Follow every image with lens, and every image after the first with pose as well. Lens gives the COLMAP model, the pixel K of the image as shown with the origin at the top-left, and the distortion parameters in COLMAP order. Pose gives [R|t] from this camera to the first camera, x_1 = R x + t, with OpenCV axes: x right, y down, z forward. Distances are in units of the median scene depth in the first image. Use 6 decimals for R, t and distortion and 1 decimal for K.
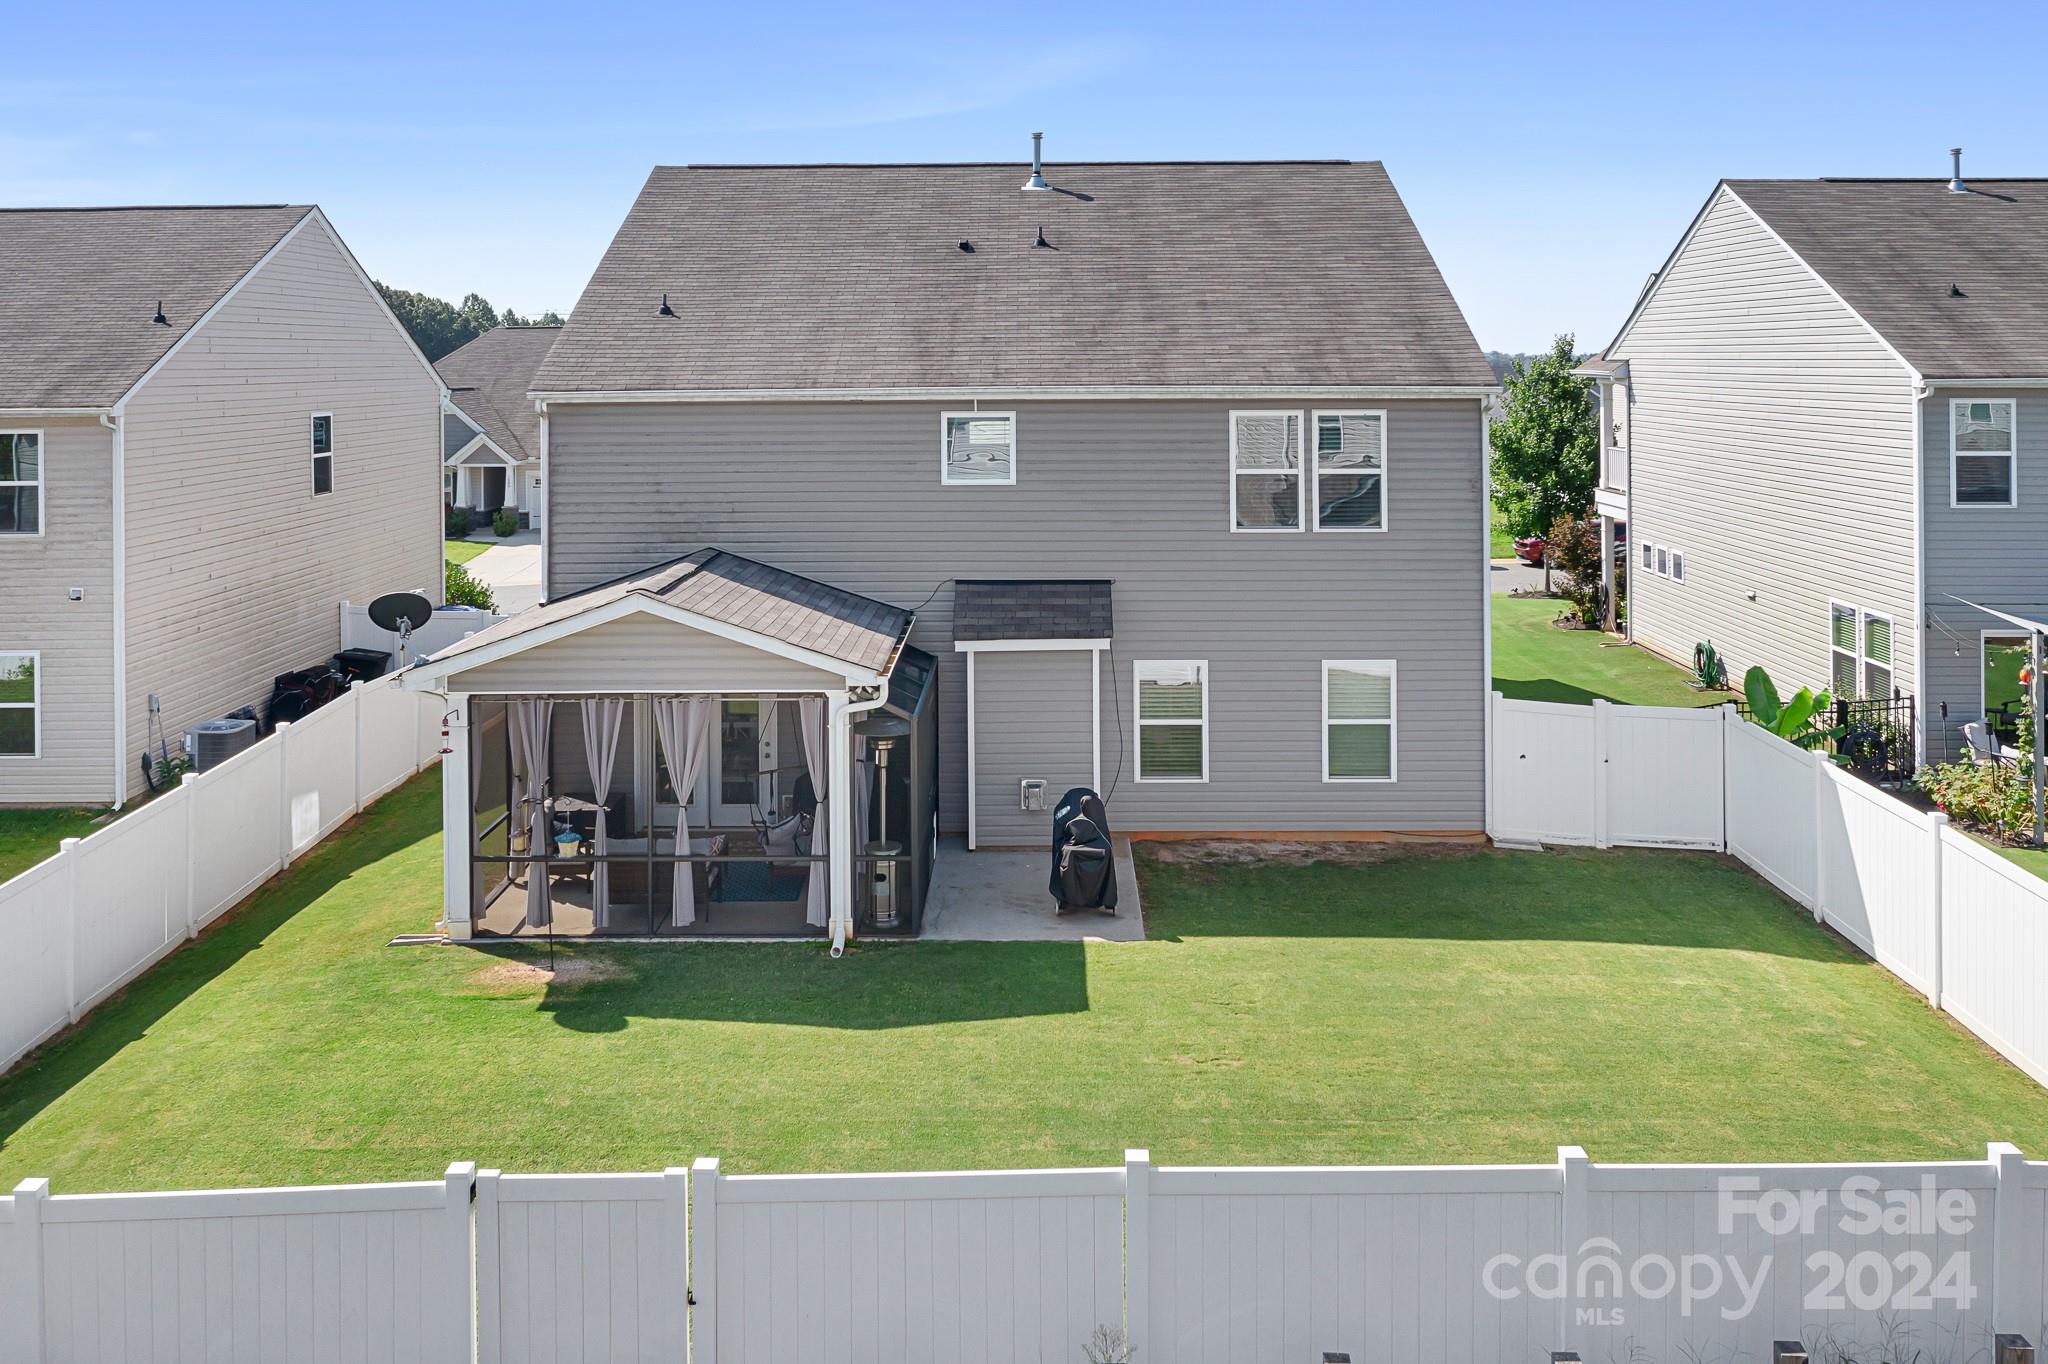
lens RADIAL K [[1683.3, 0, 1018.1], [0, 1683.3, 377.2], [0, 0, 1]] dist [0.002734, -0.002189]
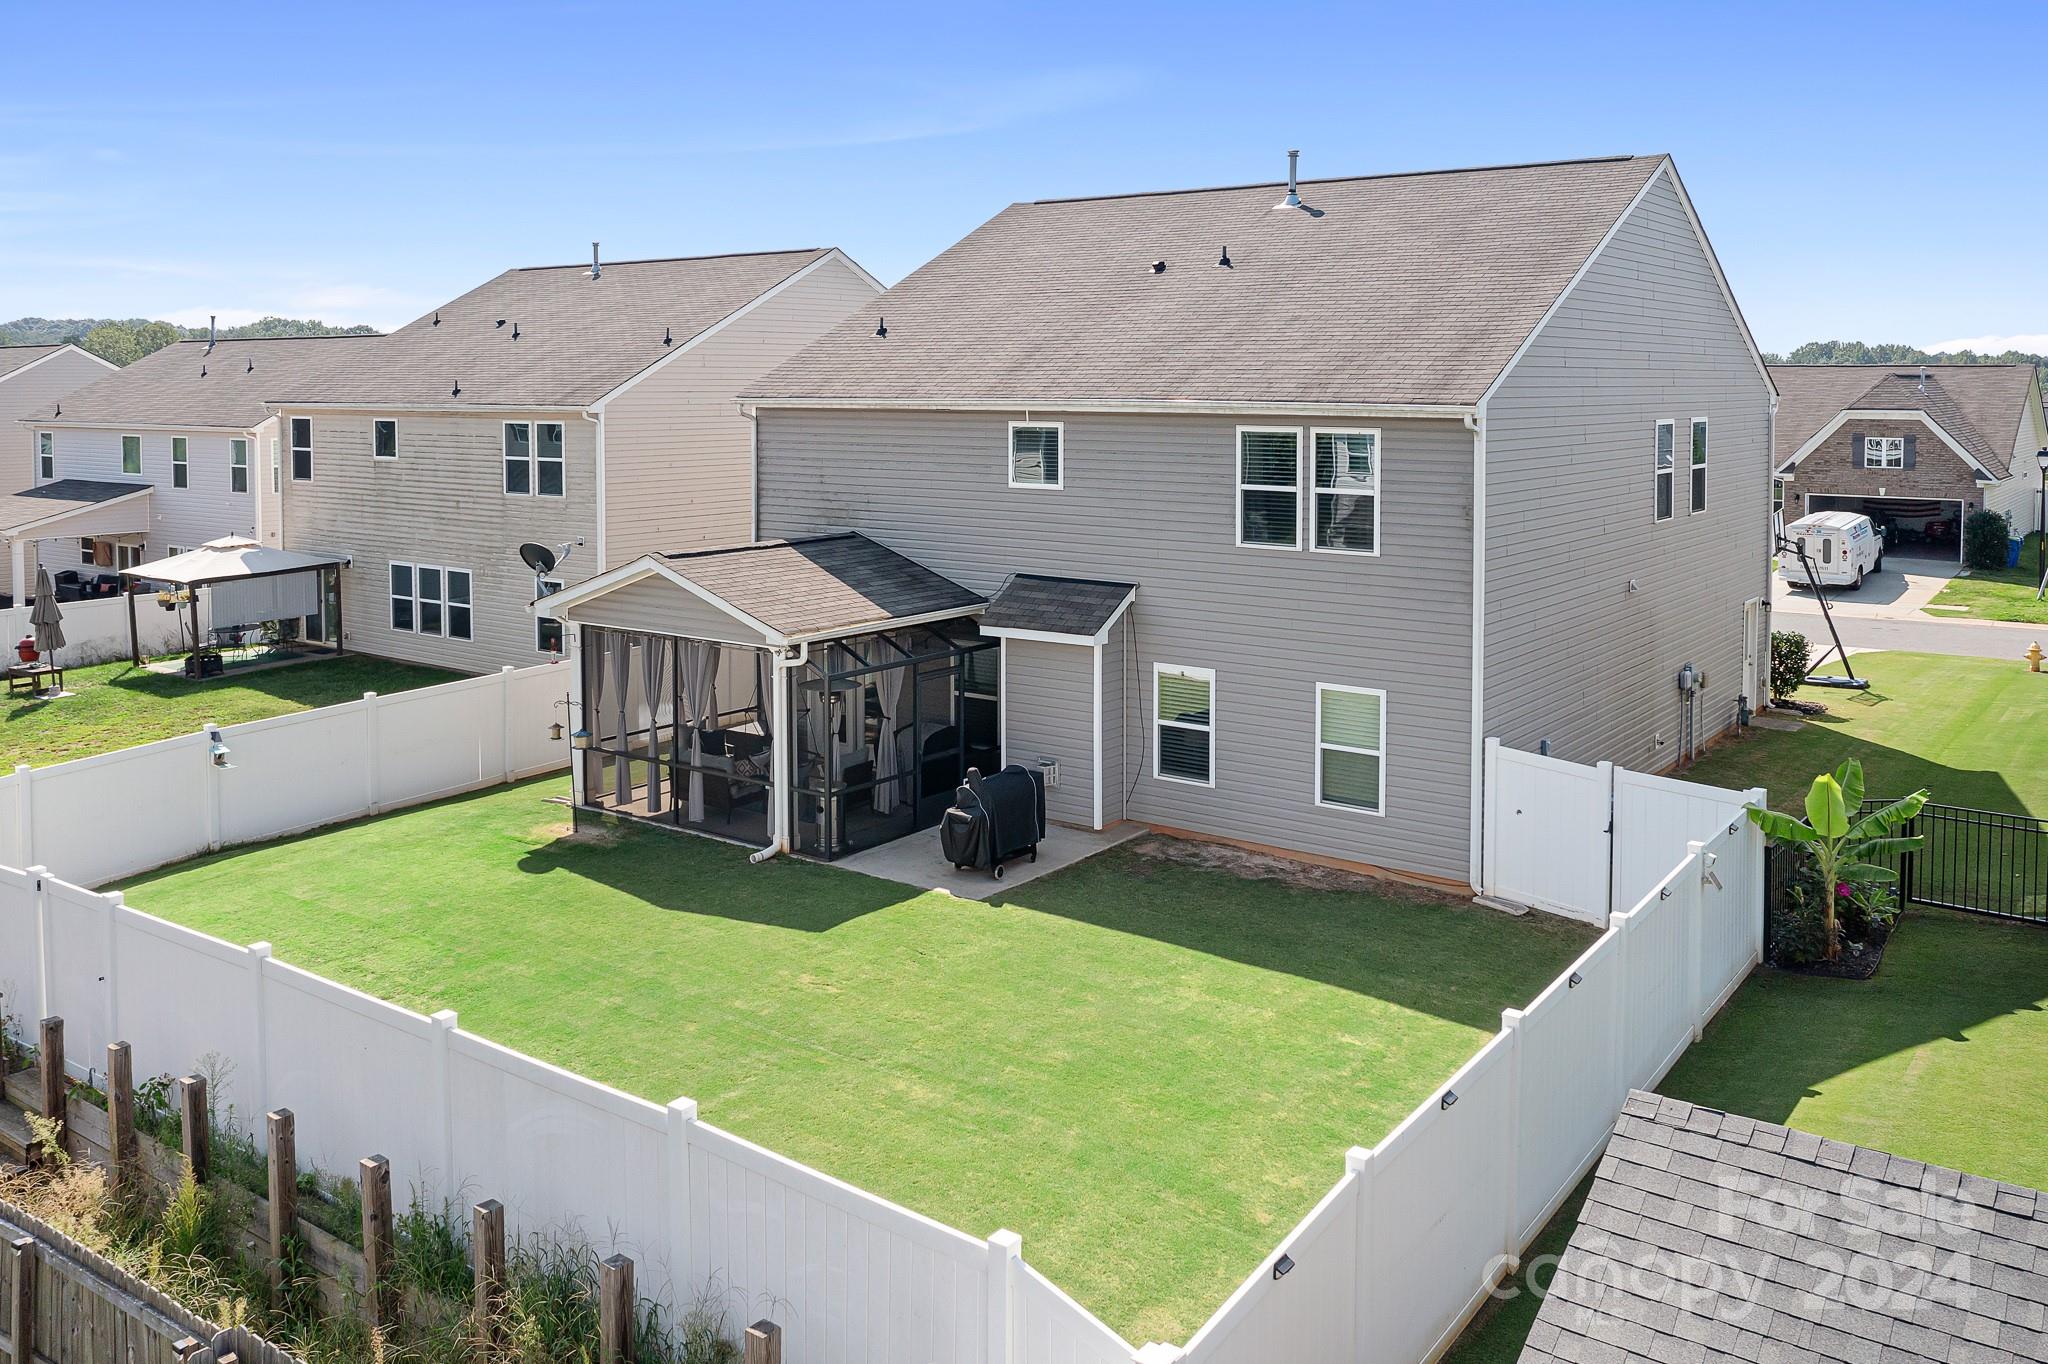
lens RADIAL K [[1687.3, 0, 1029.6], [0, 1687.3, 437.2], [0, 0, 1]] dist [-0.002312, 0.001536]
pose [[0.808538, 0.026217, -0.587860, 0.620838], [-0.008778, 0.999433, 0.032498, -0.005310], [0.588379, -0.021115, 0.808309, 0.108078]]
